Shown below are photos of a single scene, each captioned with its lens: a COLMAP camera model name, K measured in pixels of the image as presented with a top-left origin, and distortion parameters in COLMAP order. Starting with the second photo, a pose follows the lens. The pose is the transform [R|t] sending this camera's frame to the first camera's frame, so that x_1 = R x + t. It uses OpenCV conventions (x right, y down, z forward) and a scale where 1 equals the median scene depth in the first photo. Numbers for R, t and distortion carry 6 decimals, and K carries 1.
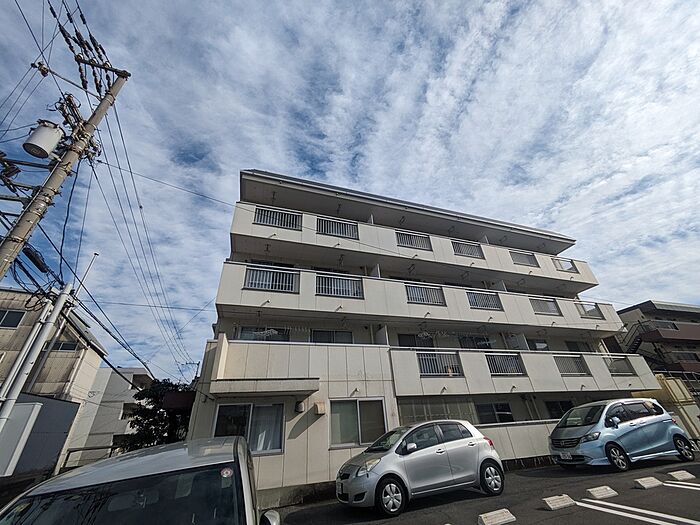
lens RADIAL K [[274.9, 0, 350.0], [0, 274.9, 262.5], [0, 0, 1]] dist [0.000934, 0.000520]
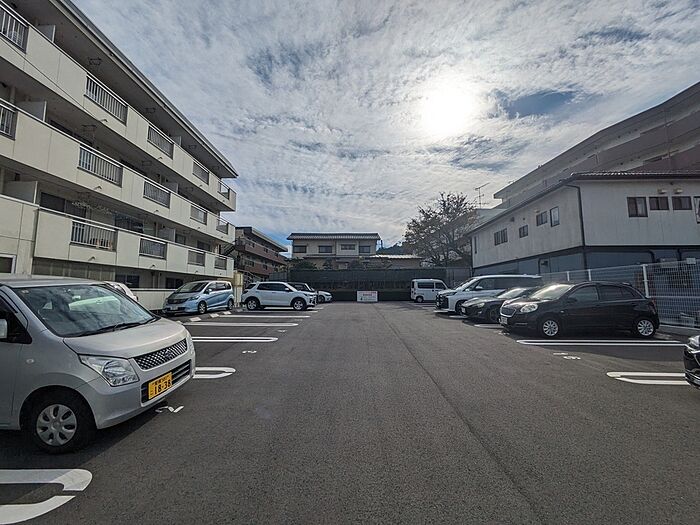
lens RADIAL K [[274.9, 0, 350.0], [0, 274.9, 262.5], [0, 0, 1]] dist [0.000934, 0.000520]
pose [[0.331113, 0.150944, 0.931440, -0.266343], [-0.501986, 0.864021, 0.038431, -0.062573], [-0.798983, -0.480295, 0.361860, -0.172457]]
